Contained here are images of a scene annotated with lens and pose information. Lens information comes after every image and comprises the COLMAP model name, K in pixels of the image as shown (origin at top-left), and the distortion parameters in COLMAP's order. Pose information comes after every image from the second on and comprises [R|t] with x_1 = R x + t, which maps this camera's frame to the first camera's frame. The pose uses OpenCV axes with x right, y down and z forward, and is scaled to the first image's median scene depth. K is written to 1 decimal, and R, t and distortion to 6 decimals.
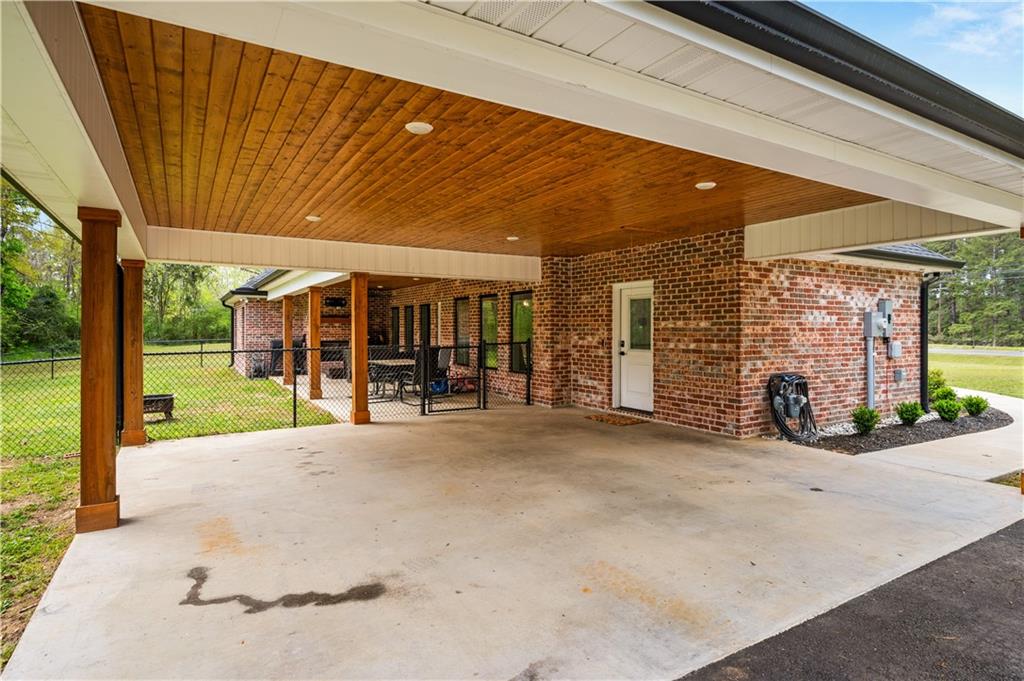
lens RADIAL K [[549.2, 0, 512.0], [0, 549.2, 340.5], [0, 0, 1]] dist [0.000185, 0.000067]
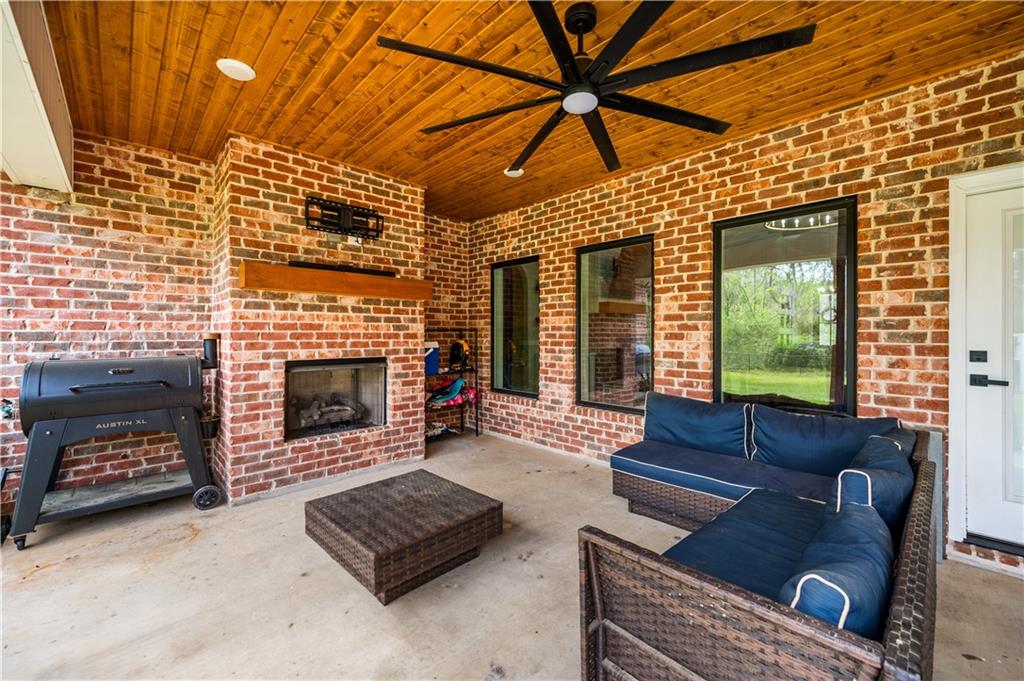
lens RADIAL K [[403.1, 0, 512.0], [0, 403.1, 340.5], [0, 0, 1]] dist [-0.002793, -0.000319]
pose [[0.973565, -0.001457, 0.228406, -0.284871], [0.003041, 0.999974, -0.006584, -0.007365], [-0.228391, 0.007104, 0.973544, 0.783323]]
